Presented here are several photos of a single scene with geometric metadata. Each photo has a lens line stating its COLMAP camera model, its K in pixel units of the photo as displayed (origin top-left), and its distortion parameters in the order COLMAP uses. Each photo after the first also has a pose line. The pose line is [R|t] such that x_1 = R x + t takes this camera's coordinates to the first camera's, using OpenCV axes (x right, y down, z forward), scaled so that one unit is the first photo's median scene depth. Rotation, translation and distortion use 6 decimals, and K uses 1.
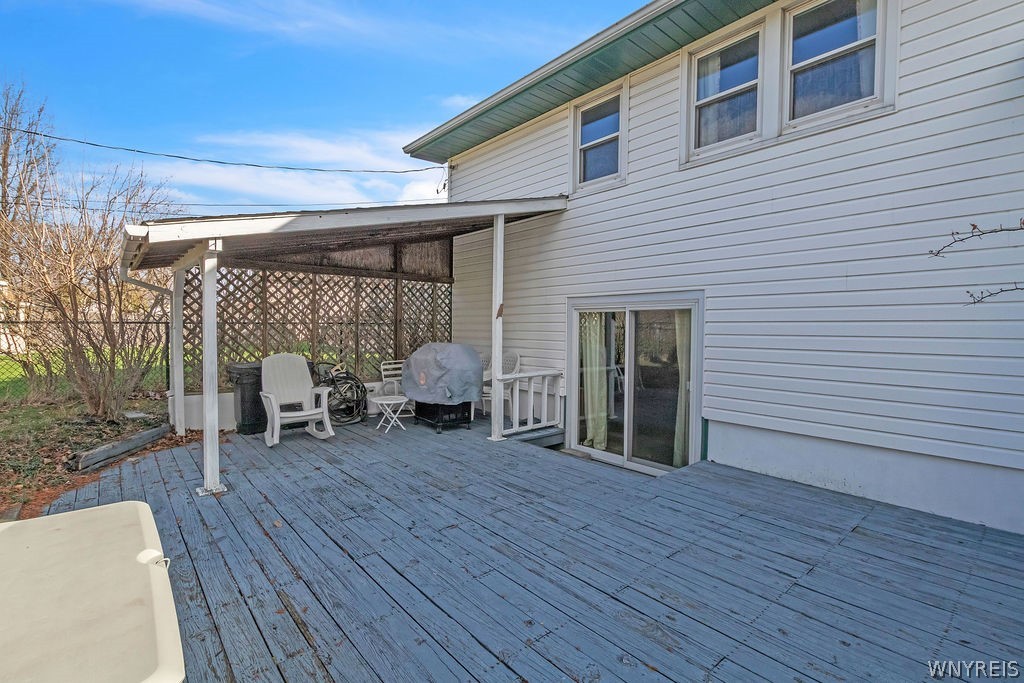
lens RADIAL K [[482.3, 0, 506.8], [0, 482.3, 320.5], [0, 0, 1]] dist [0.000836, 0.000183]
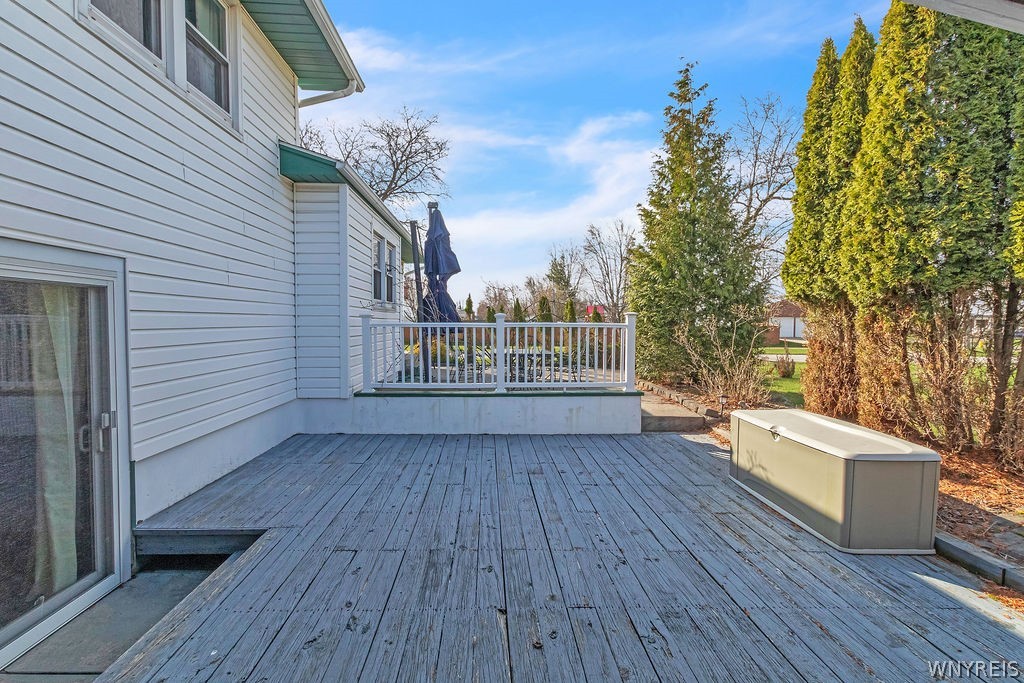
lens RADIAL K [[482.3, 0, 506.8], [0, 482.3, 320.5], [0, 0, 1]] dist [0.000836, 0.000183]
pose [[-0.796588, -0.010870, 0.604425, -0.520739], [-0.021908, 0.999701, -0.010896, 0.017938], [-0.604125, -0.021921, -0.796588, 1.728694]]
